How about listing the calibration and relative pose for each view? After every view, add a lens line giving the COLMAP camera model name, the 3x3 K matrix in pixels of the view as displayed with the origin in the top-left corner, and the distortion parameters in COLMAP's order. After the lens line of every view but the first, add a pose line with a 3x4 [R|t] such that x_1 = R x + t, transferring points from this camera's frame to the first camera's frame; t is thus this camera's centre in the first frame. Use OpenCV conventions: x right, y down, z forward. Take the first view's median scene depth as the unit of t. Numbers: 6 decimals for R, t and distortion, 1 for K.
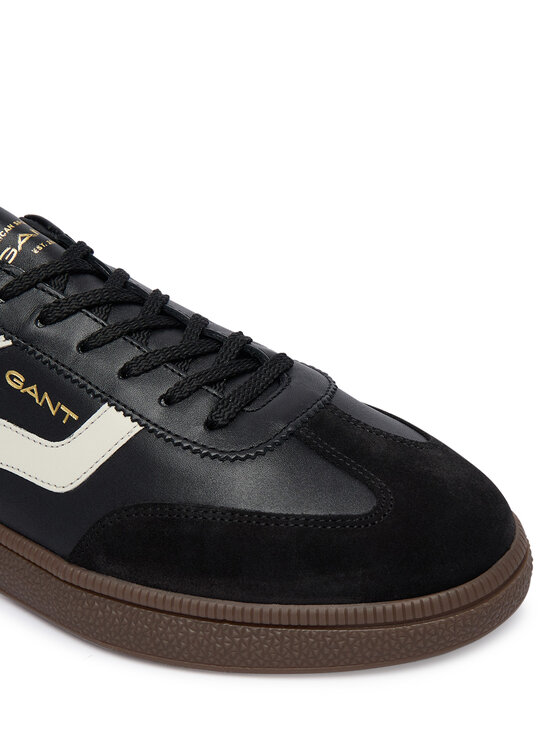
lens RADIAL K [[746.6, 0, 275.5], [0, 746.6, 376.3], [0, 0, 1]] dist [-0.012655, 0.000000]
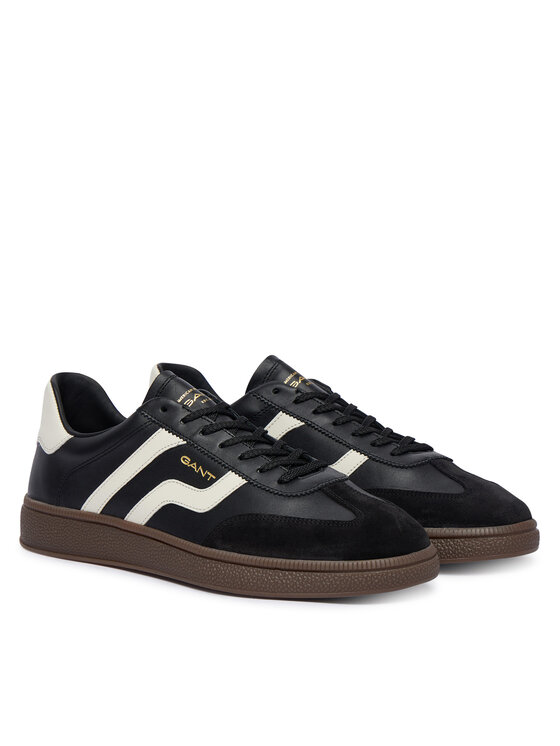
lens RADIAL K [[2169.9, 0, 280.9], [0, 2169.9, 372.1], [0, 0, 1]] dist [-0.790477, 0.000000]
pose [[0.985251, 0.055011, -0.162033, 0.839345], [-0.111629, 0.924307, -0.364960, 1.911753], [0.129692, 0.377665, 0.916815, -4.441944]]
